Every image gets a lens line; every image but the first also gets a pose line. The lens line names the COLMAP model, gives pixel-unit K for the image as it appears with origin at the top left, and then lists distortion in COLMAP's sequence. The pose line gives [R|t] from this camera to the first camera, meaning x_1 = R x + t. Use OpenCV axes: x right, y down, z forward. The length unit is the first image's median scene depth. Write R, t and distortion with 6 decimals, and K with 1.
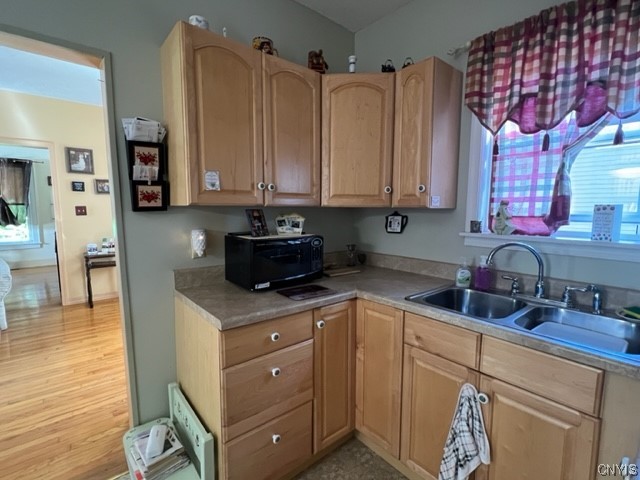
lens RADIAL K [[306.7, 0, 318.2], [0, 306.7, 240.1], [0, 0, 1]] dist [-0.002330, 0.000888]
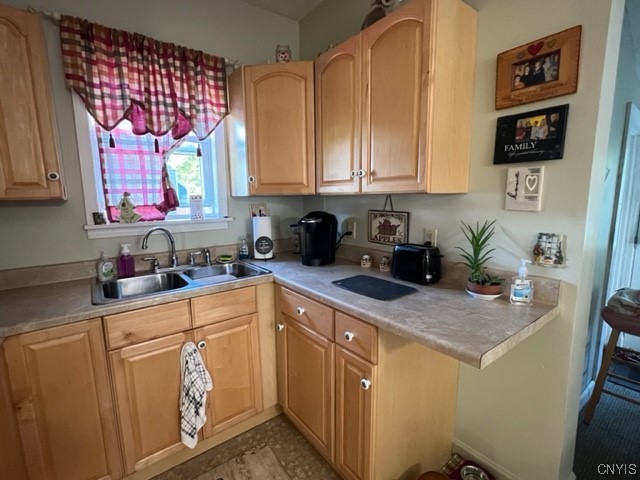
lens RADIAL K [[306.7, 0, 319.9], [0, 306.7, 239.8], [0, 0, 1]] dist [-0.002330, 0.000888]
pose [[0.048631, -0.148997, 0.987641, -0.497019], [0.119560, 0.982570, 0.142345, -0.036207], [-0.991635, 0.111160, 0.065597, 0.277184]]
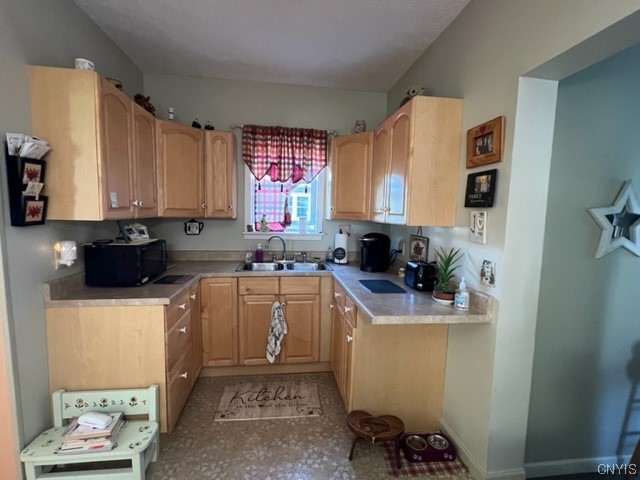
lens RADIAL K [[306.7, 0, 320.4], [0, 306.7, 238.5], [0, 0, 1]] dist [-0.002330, 0.000888]
pose [[0.532606, -0.066257, 0.843766, -0.890493], [0.067410, 0.997085, 0.035745, -0.023656], [-0.843675, 0.037840, 0.535520, -0.340765]]
